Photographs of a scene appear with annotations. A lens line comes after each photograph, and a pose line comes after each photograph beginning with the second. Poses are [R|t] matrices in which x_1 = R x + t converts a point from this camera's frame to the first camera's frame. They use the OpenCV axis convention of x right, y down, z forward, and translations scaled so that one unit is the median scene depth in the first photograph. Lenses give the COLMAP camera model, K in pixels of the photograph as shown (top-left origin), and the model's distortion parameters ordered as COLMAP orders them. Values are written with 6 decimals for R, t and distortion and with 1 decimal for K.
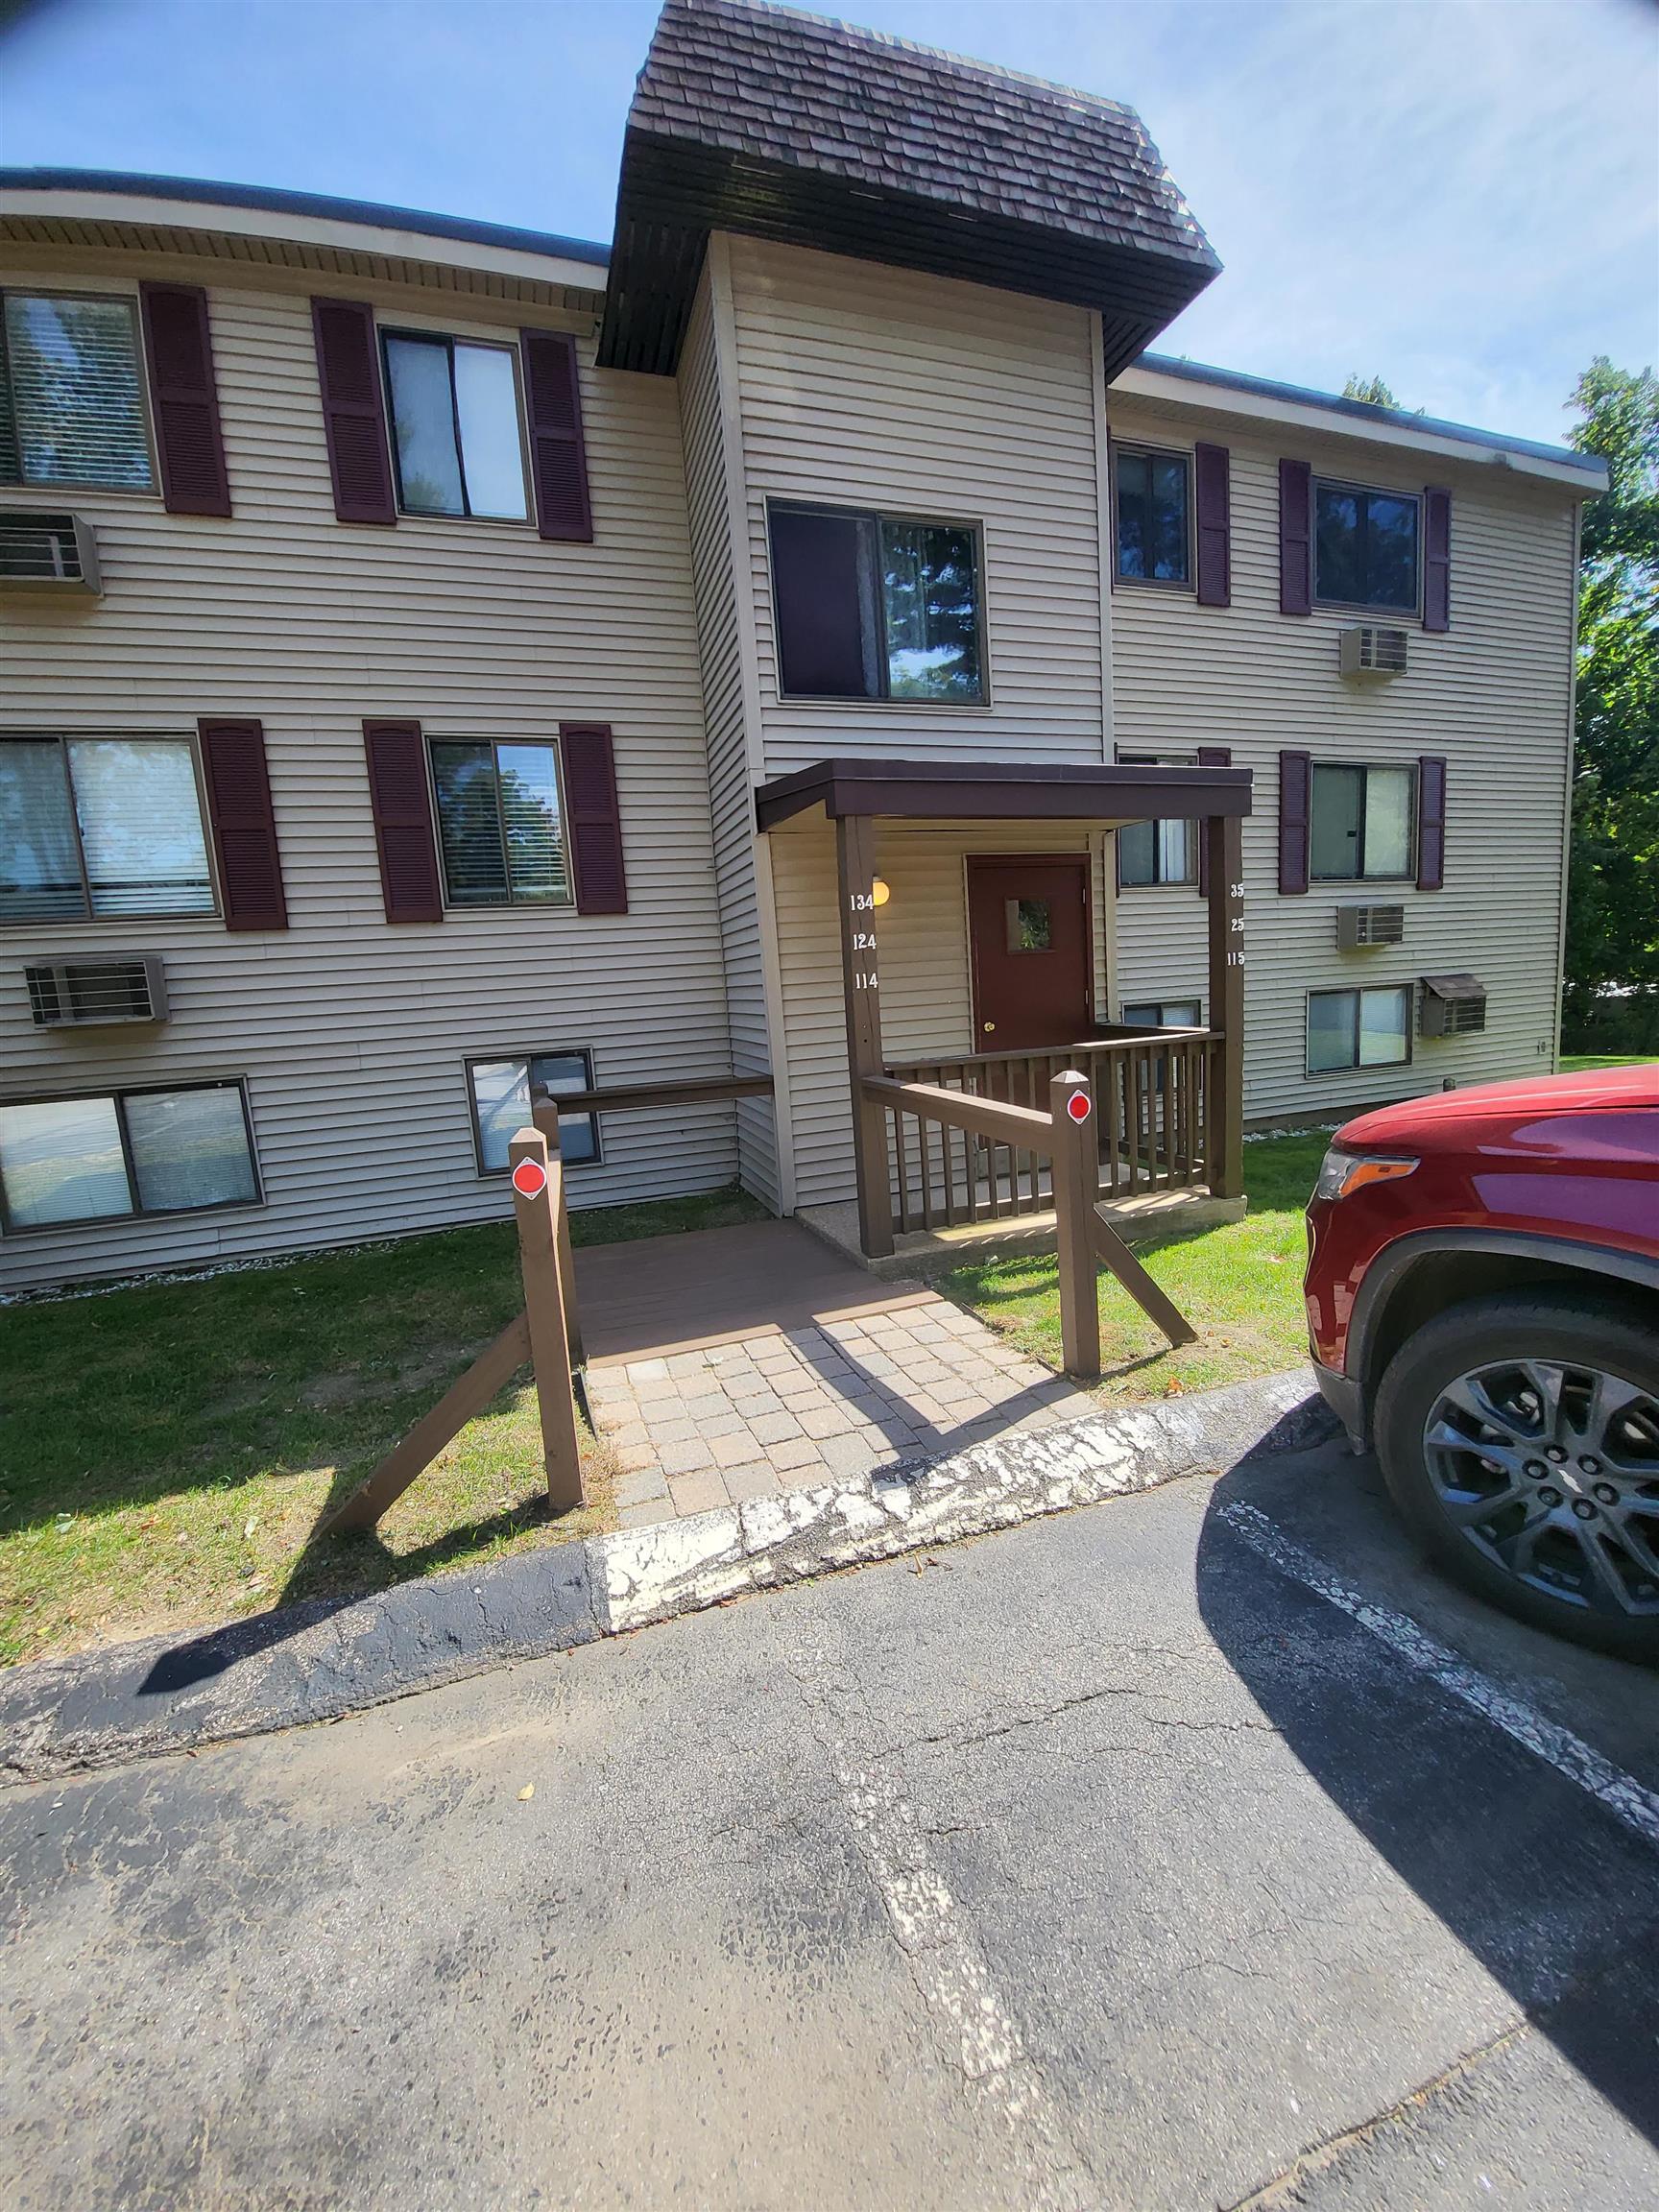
lens RADIAL K [[883.0, 0, 834.1], [0, 883.0, 1108.1], [0, 0, 1]] dist [-0.001469, -0.011961]
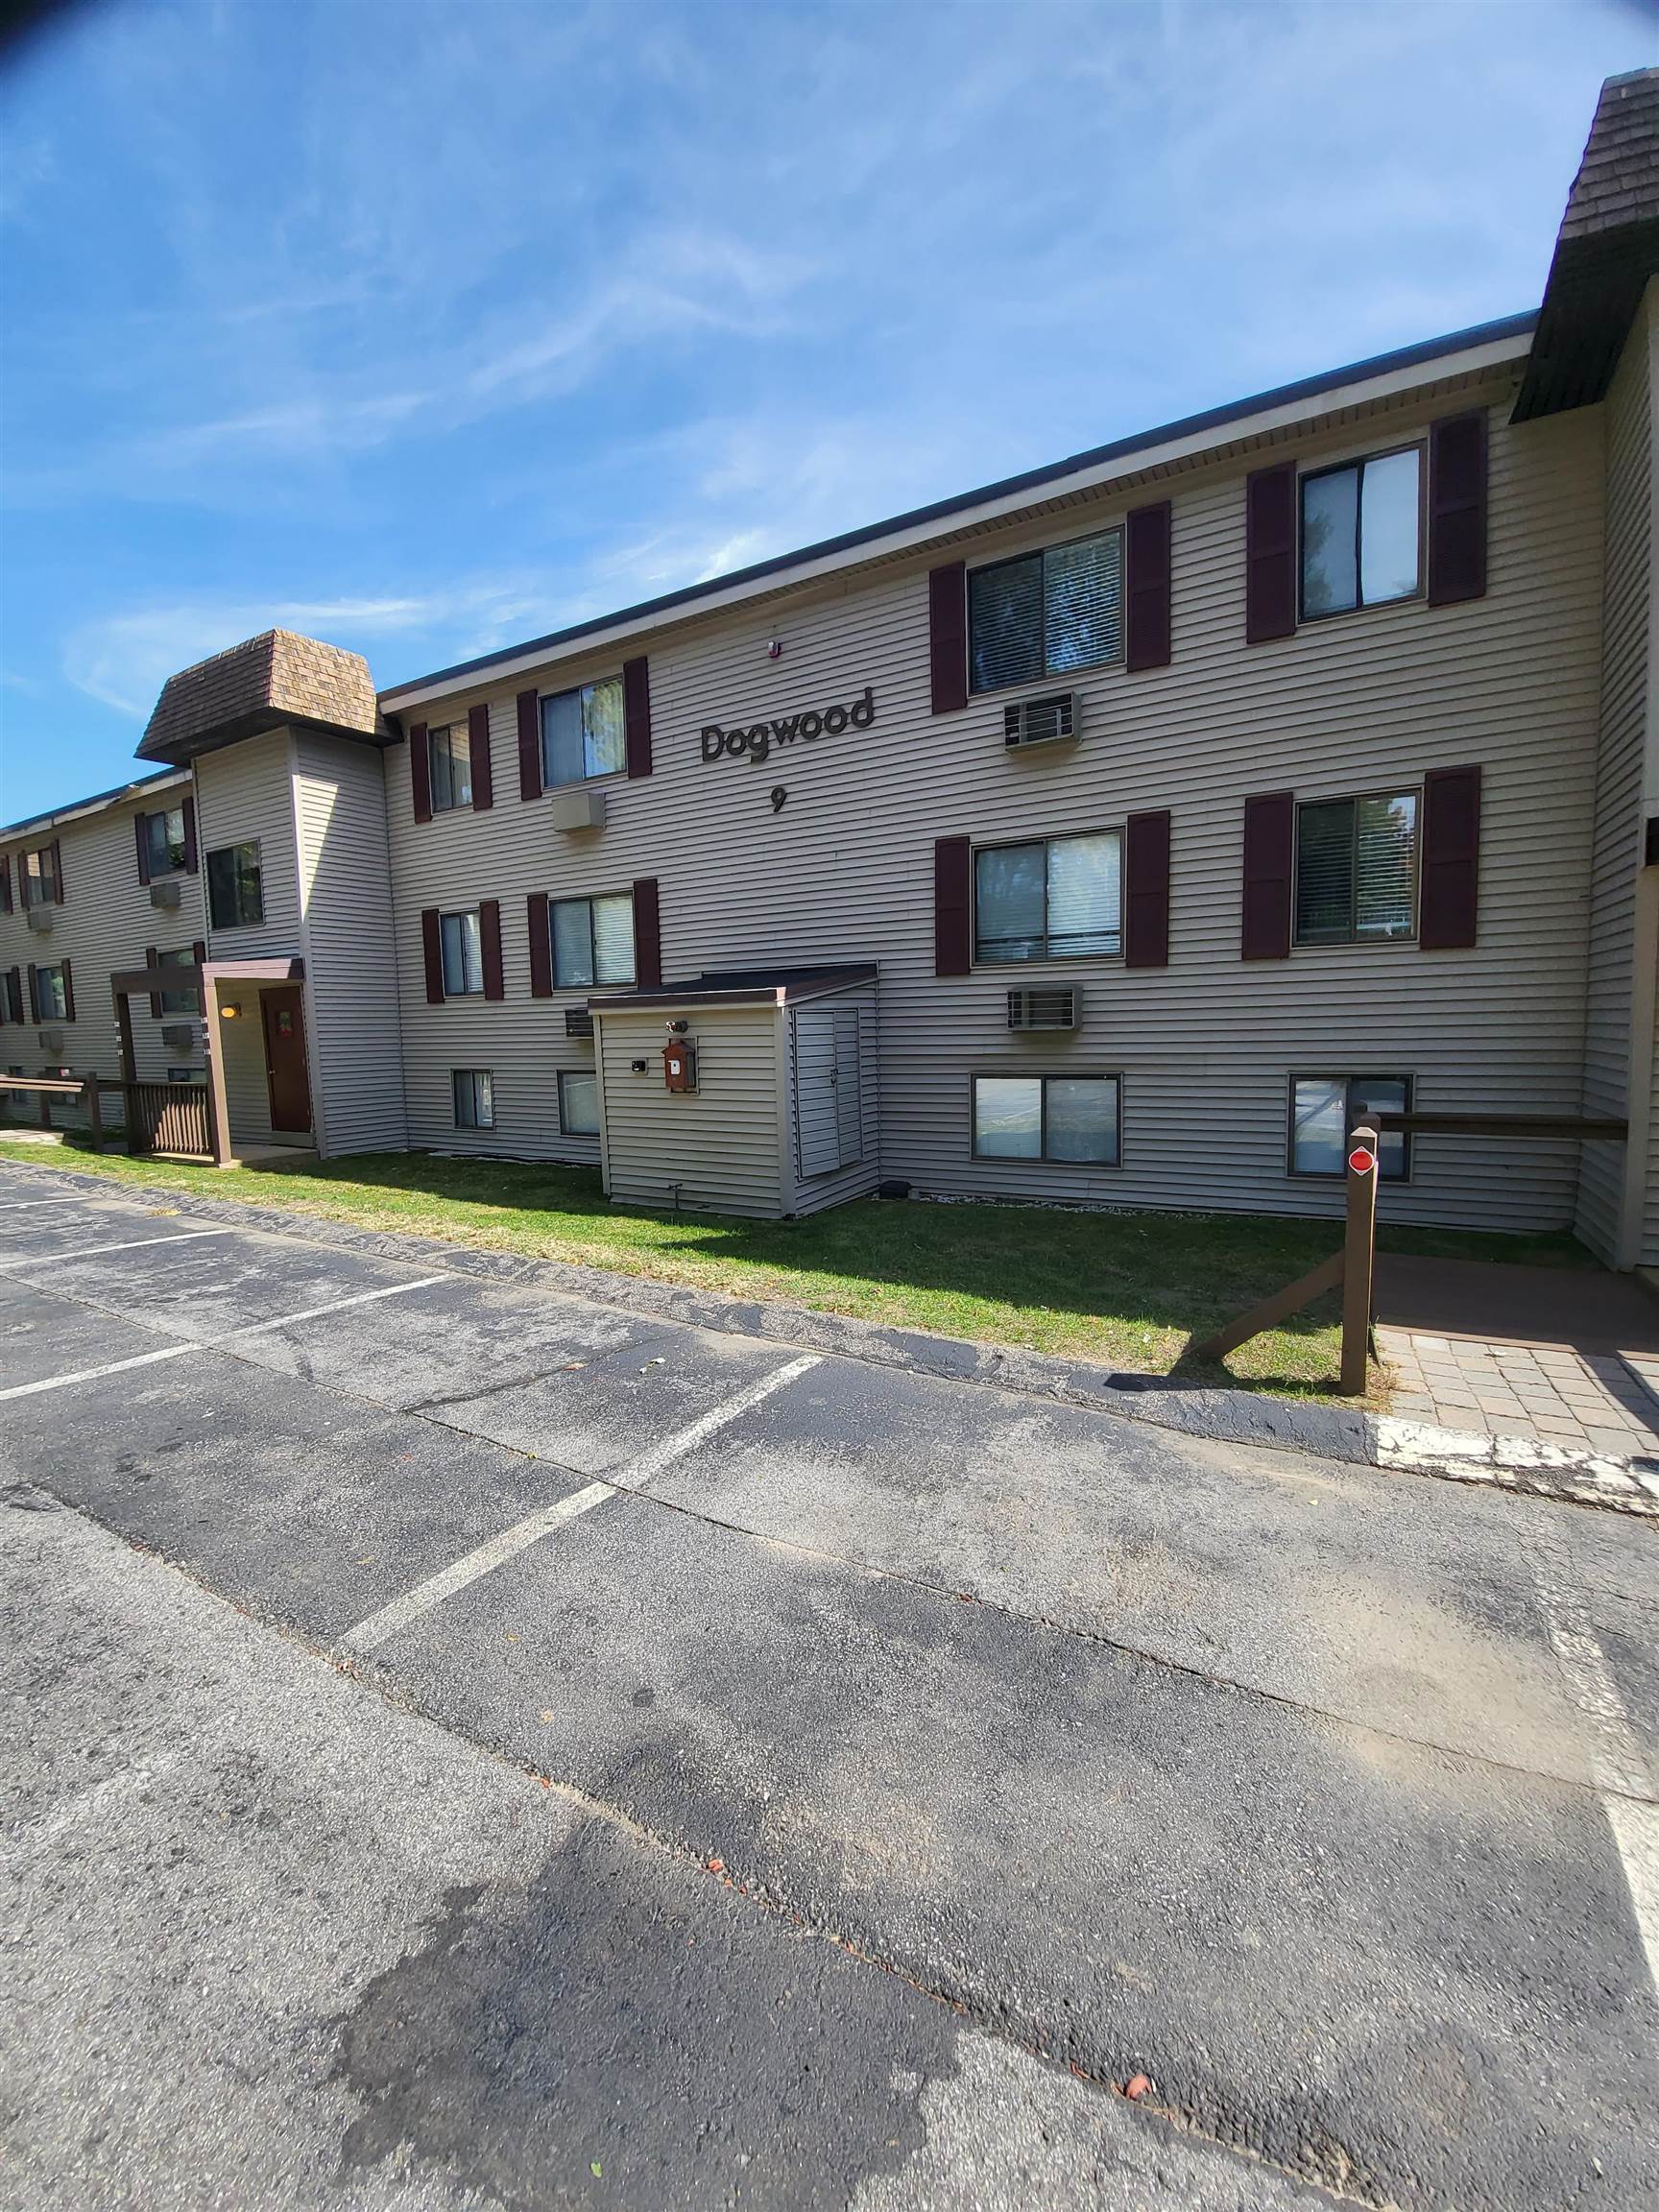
lens RADIAL K [[883.0, 0, 834.1], [0, 883.0, 1108.1], [0, 0, 1]] dist [-0.001469, -0.011961]
pose [[0.659750, 0.116122, -0.742459, 0.082767], [-0.124318, 0.991241, 0.044563, 0.017650], [0.741131, 0.062901, 0.668407, -0.336420]]
